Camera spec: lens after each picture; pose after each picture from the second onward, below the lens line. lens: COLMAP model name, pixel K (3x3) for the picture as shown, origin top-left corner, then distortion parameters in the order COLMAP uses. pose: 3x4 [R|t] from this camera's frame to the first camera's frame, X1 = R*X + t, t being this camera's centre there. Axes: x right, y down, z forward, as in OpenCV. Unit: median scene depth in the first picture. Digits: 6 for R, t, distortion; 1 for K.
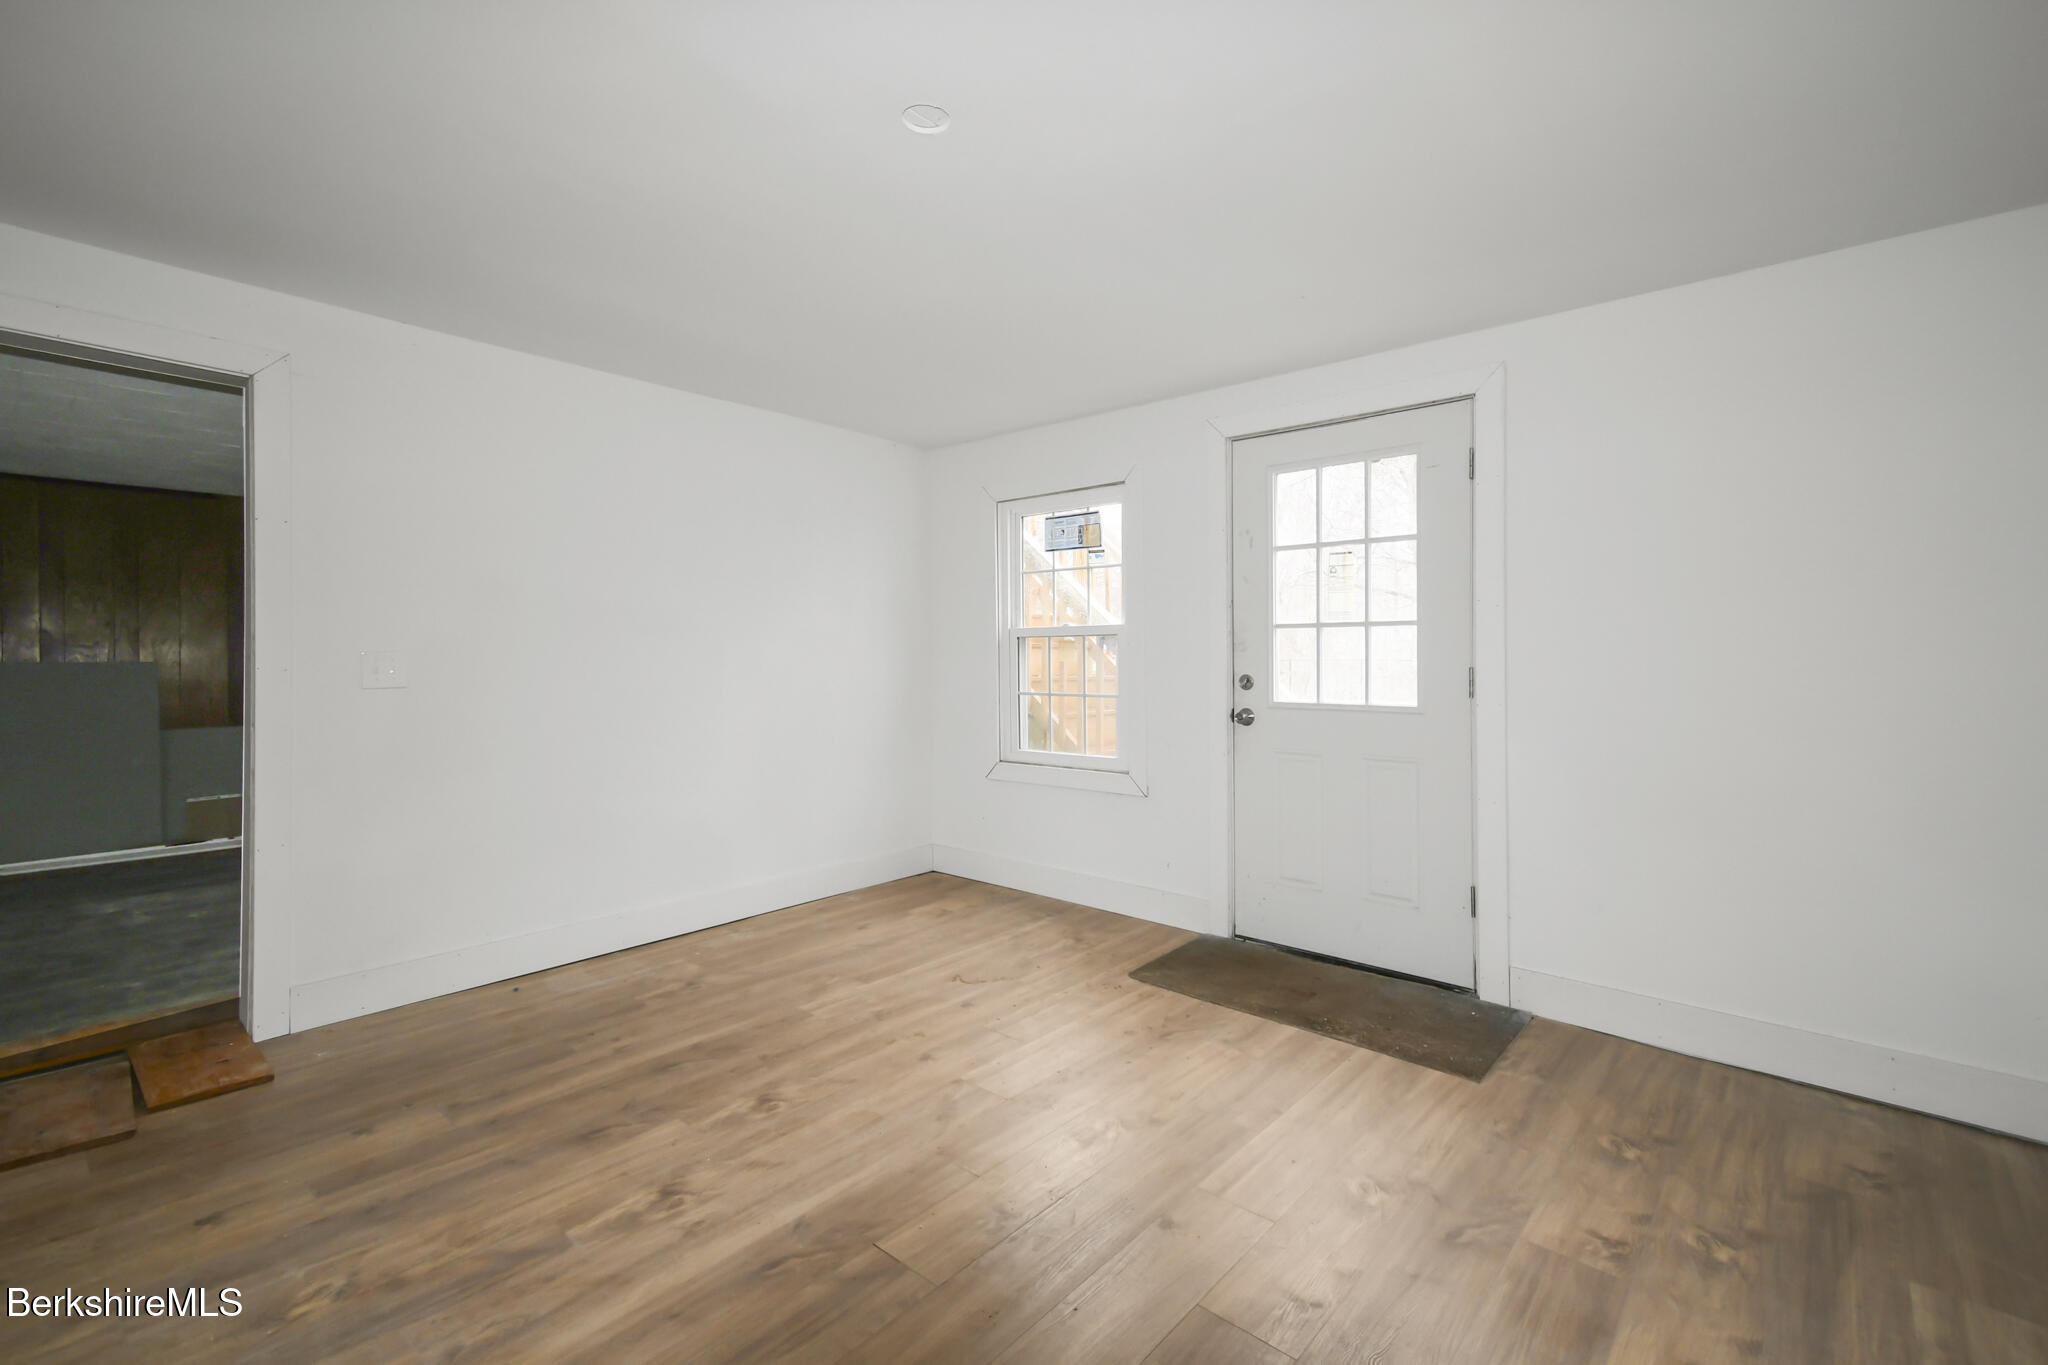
lens RADIAL K [[874.1, 0, 1021.9], [0, 874.1, 625.2], [0, 0, 1]] dist [0.009323, -0.000184]
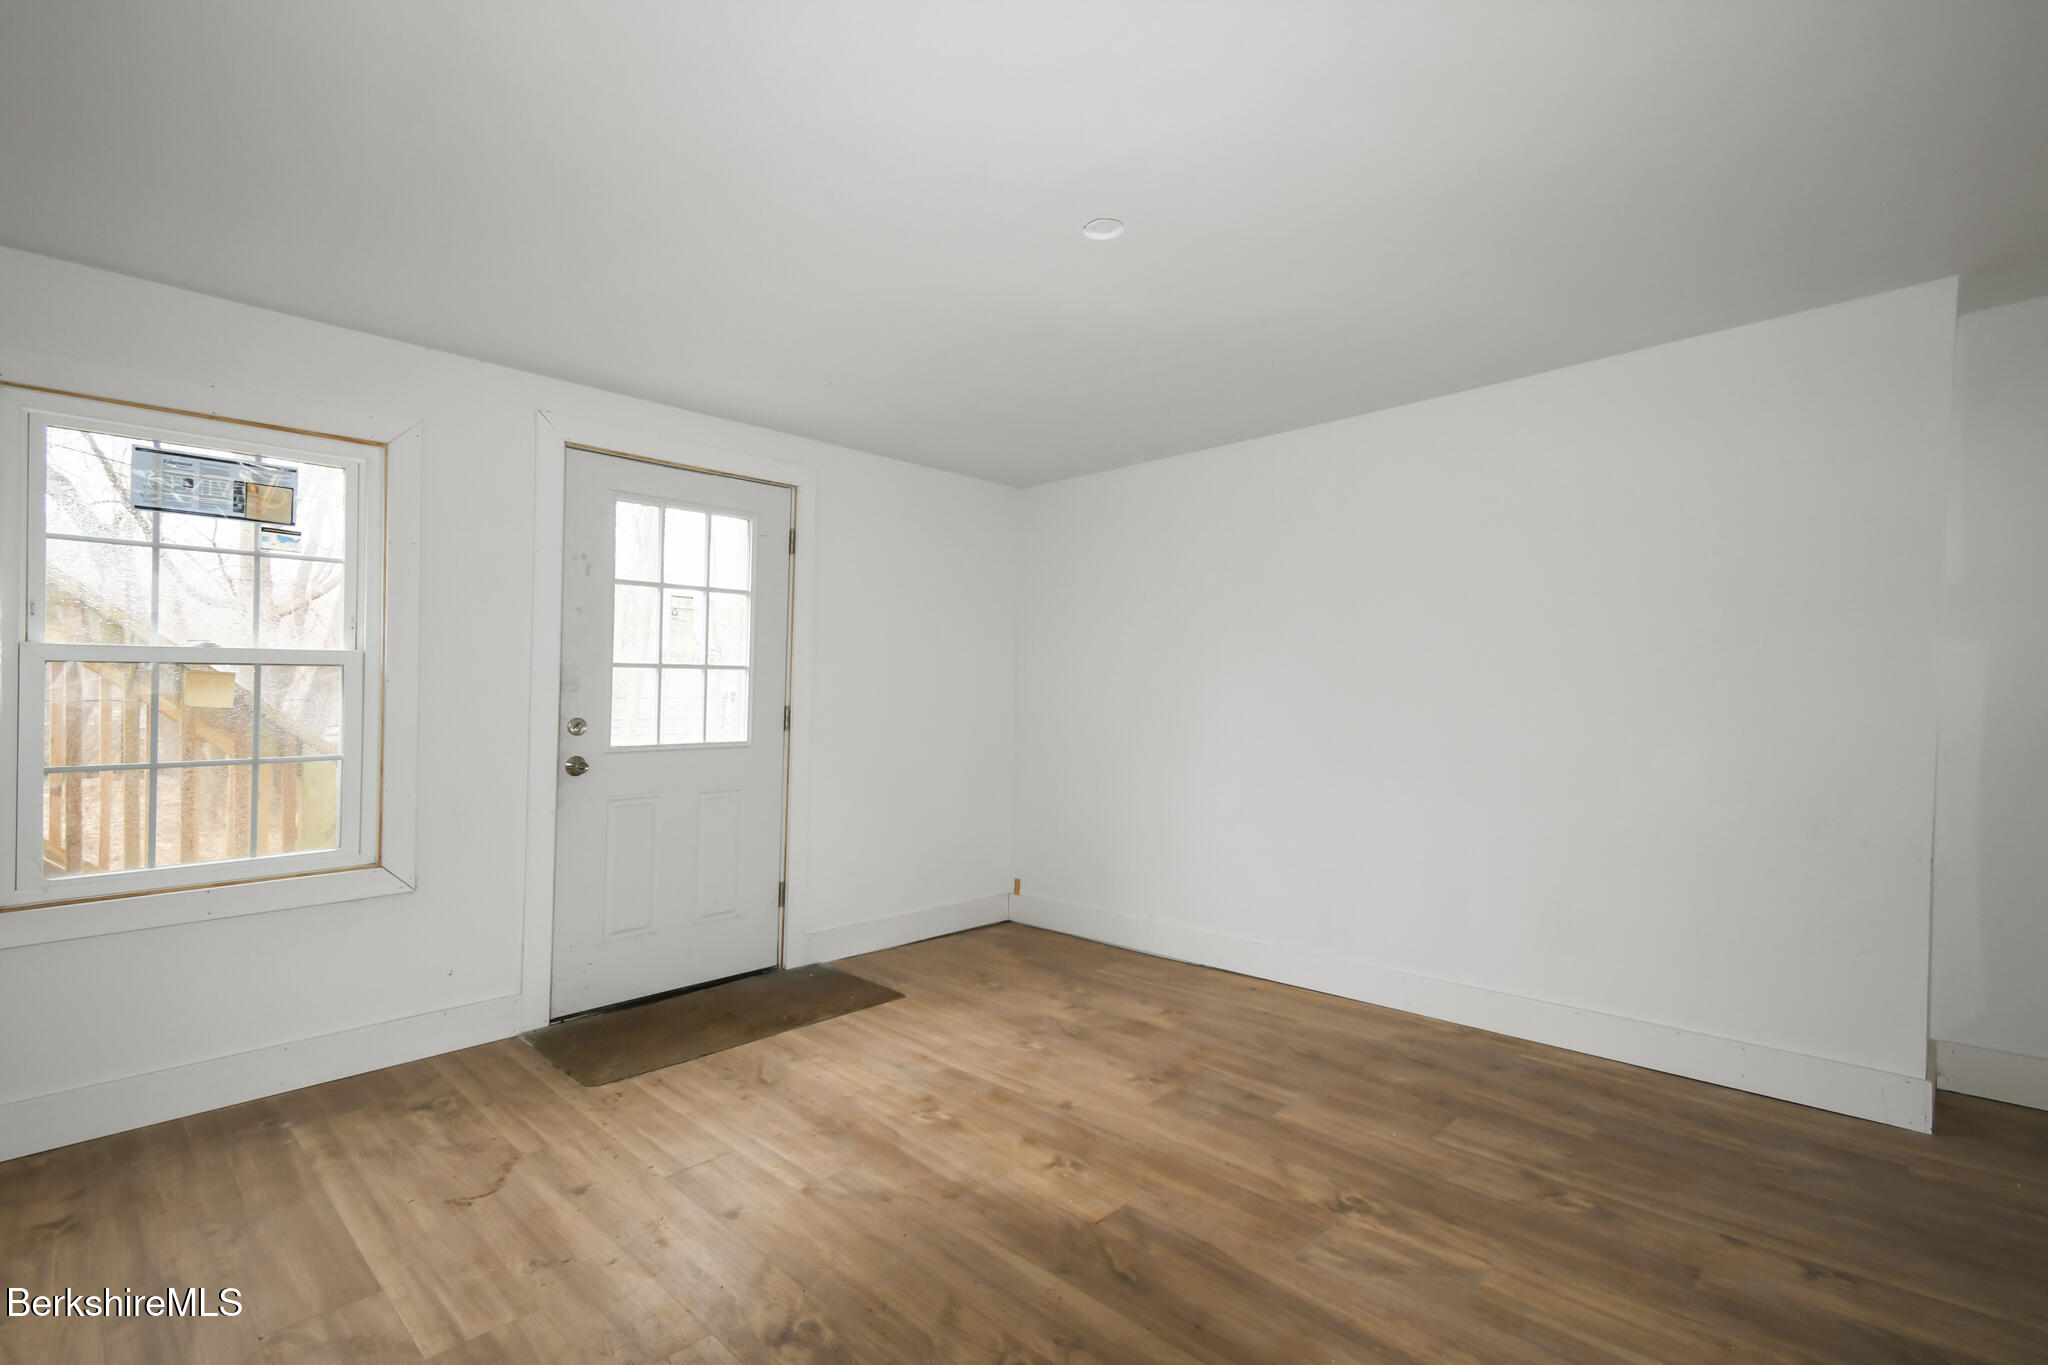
lens RADIAL K [[923.6, 0, 1022.5], [0, 923.6, 690.2], [0, 0, 1]] dist [0.004339, 0.000166]
pose [[0.052029, 0.003374, 0.998640, -0.701203], [-0.037268, 0.999304, -0.001435, 0.013843], [-0.997950, -0.037143, 0.052119, 0.543944]]
